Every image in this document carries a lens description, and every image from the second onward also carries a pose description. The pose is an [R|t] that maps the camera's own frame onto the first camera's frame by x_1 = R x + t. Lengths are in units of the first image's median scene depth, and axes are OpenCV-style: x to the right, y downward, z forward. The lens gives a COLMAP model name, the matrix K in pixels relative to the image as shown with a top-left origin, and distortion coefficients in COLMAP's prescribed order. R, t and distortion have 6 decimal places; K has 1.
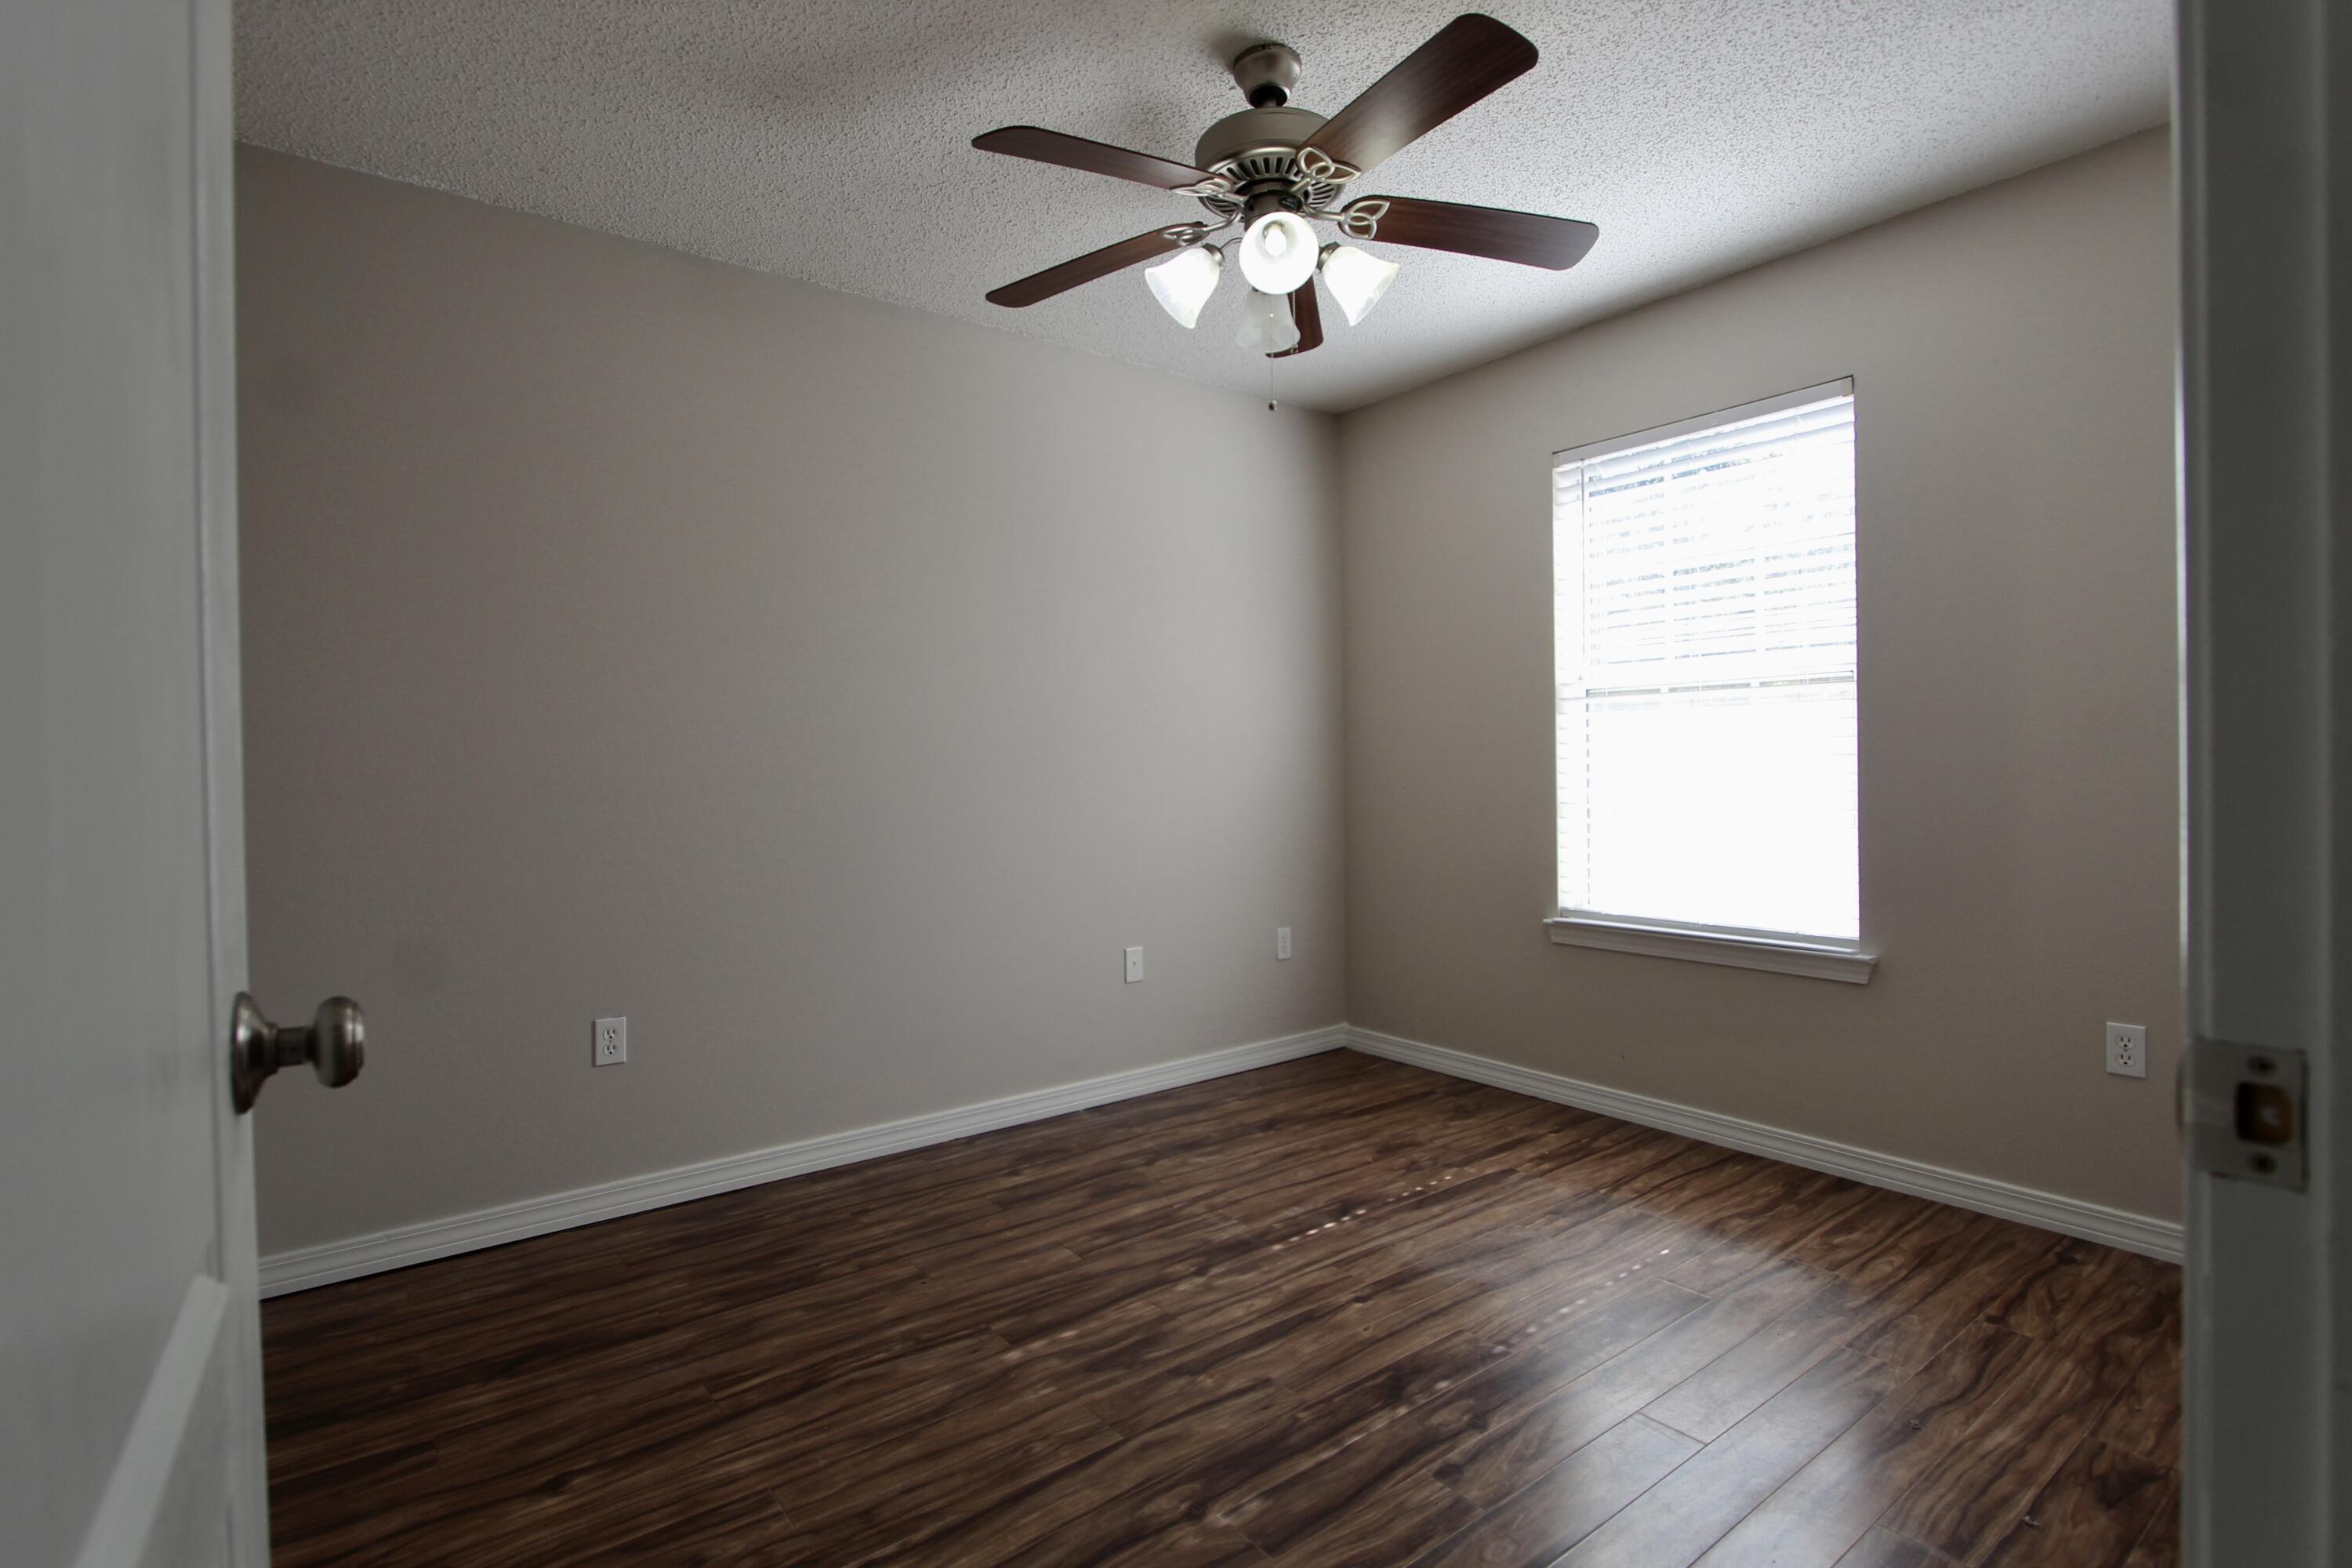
lens RADIAL K [[1117.4, 0, 1178.3], [0, 1117.4, 772.6], [0, 0, 1]] dist [-0.012364, 0.001710]
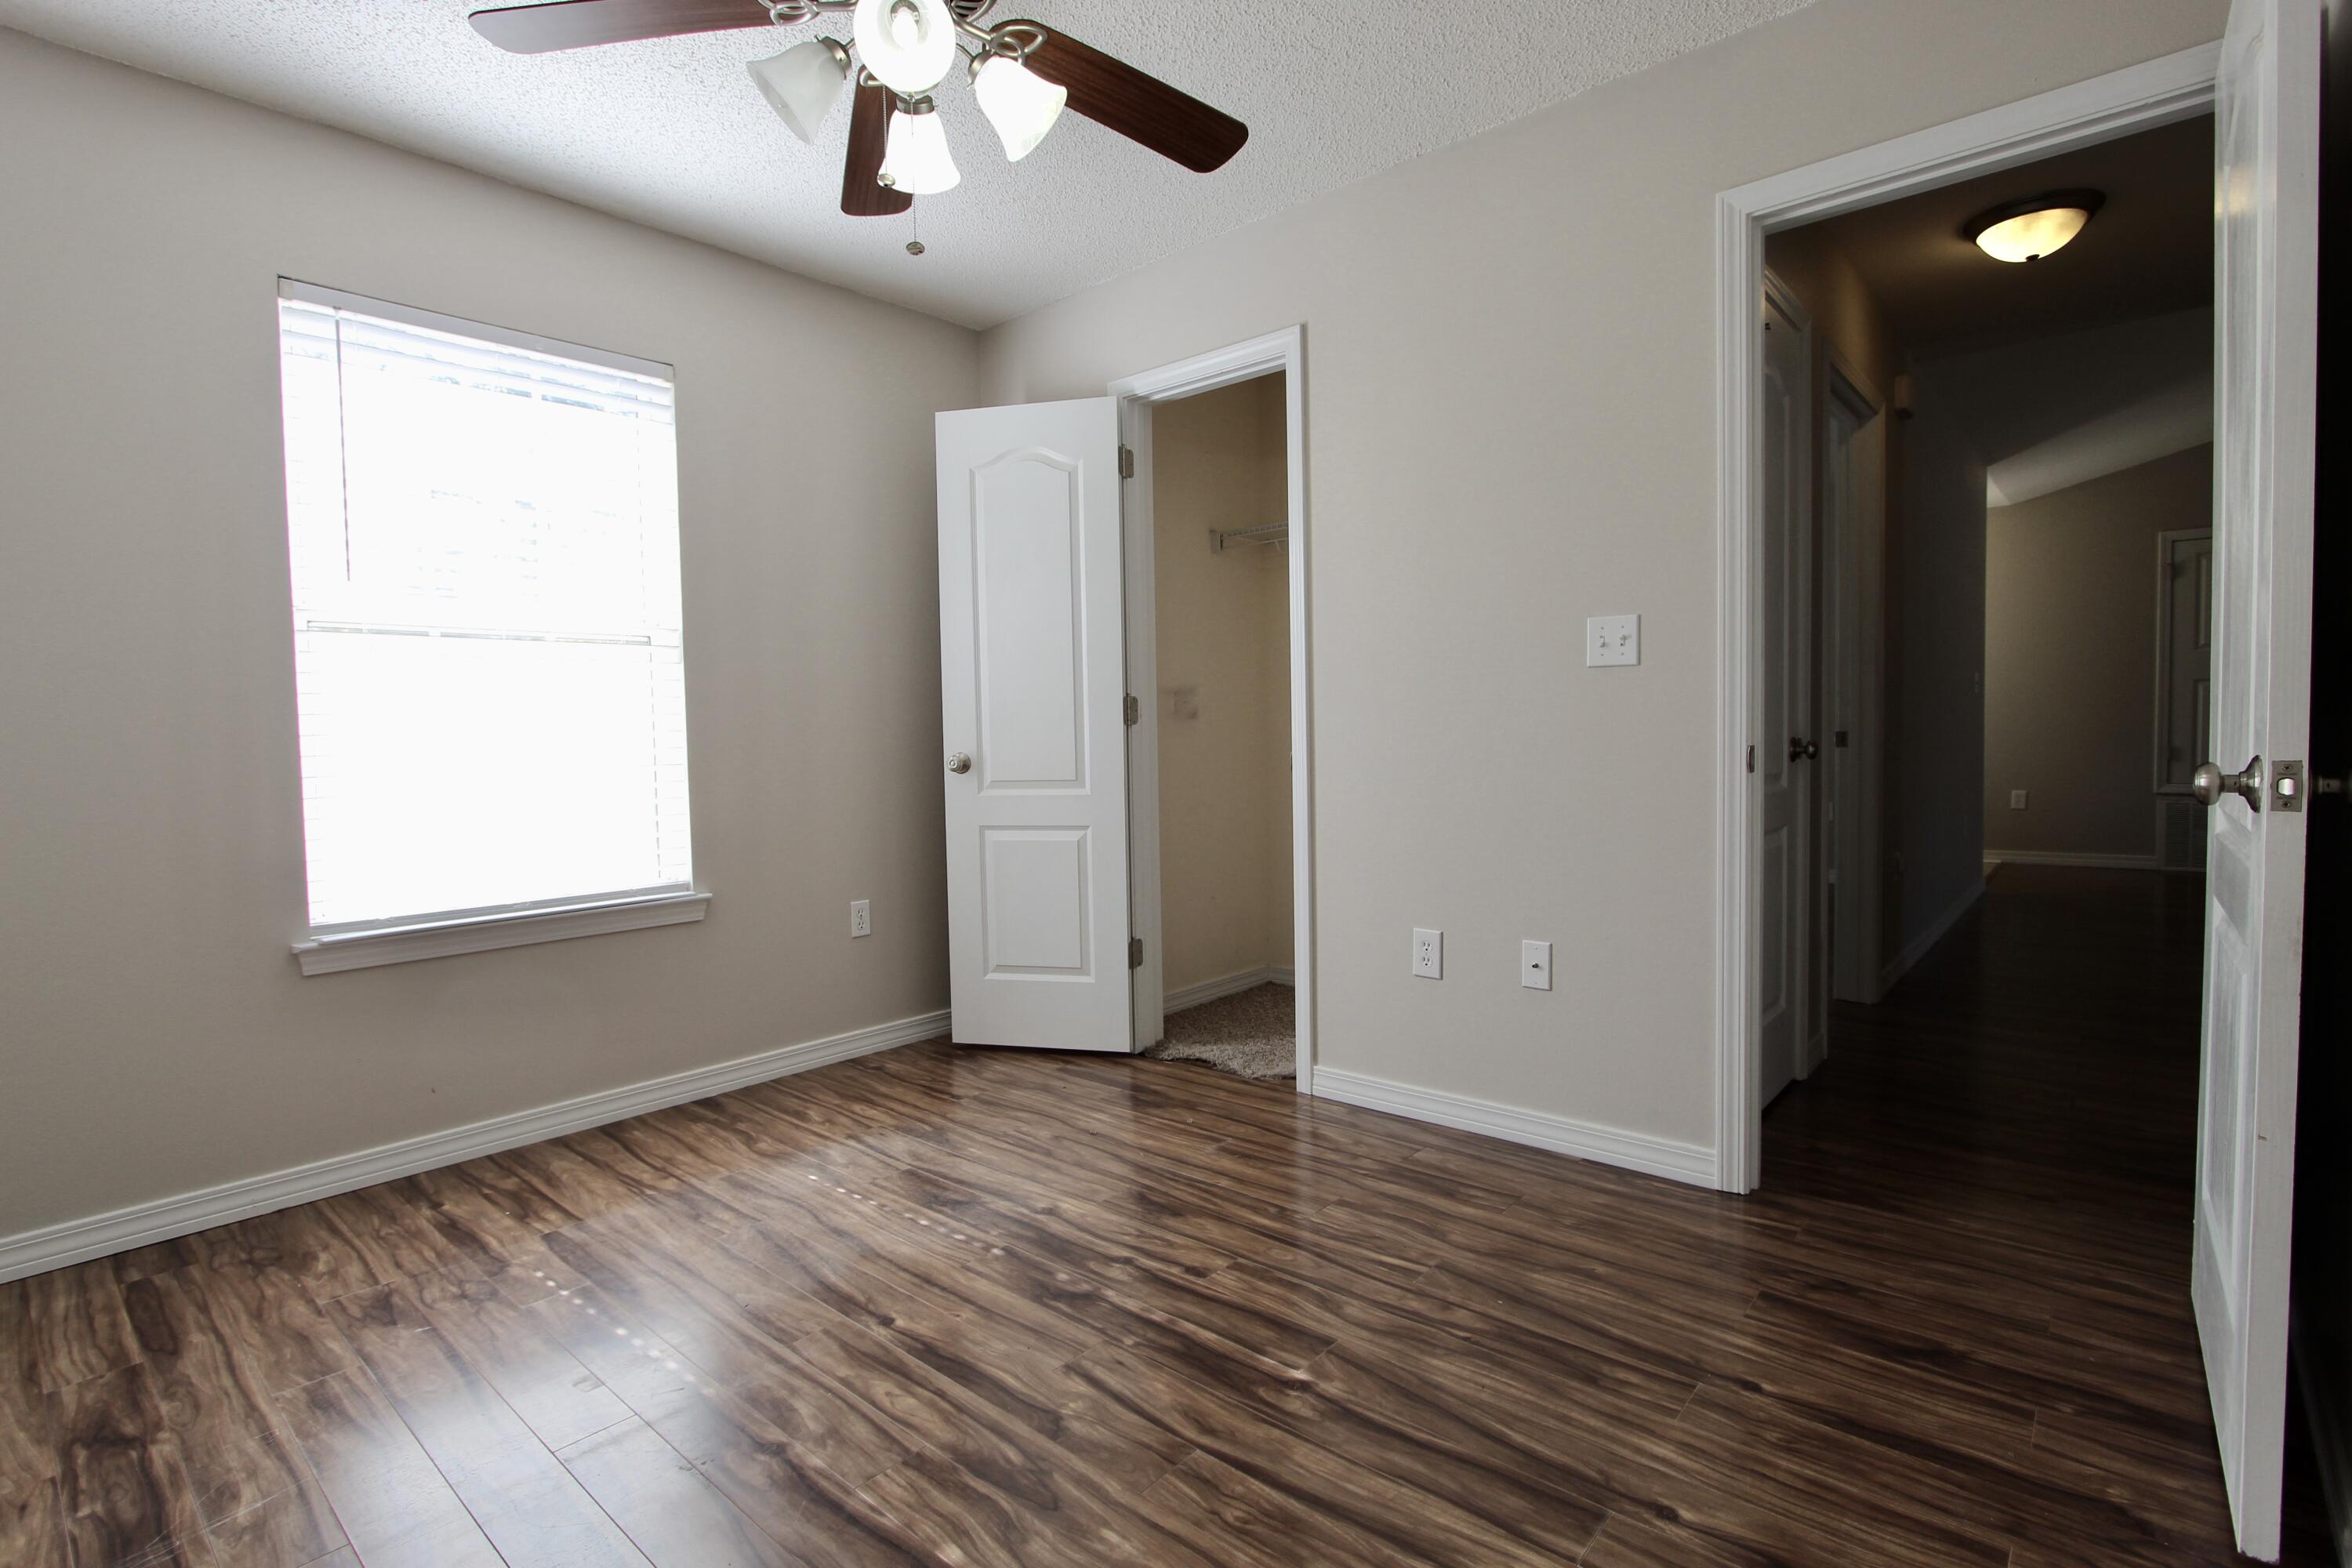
lens RADIAL K [[1117.4, 0, 1178.3], [0, 1117.4, 772.6], [0, 0, 1]] dist [-0.012364, 0.001710]
pose [[-0.189406, -0.022399, 0.981643, -0.575290], [0.028947, 0.999178, 0.028384, 0.025284], [-0.981472, 0.033792, -0.188602, 0.746627]]
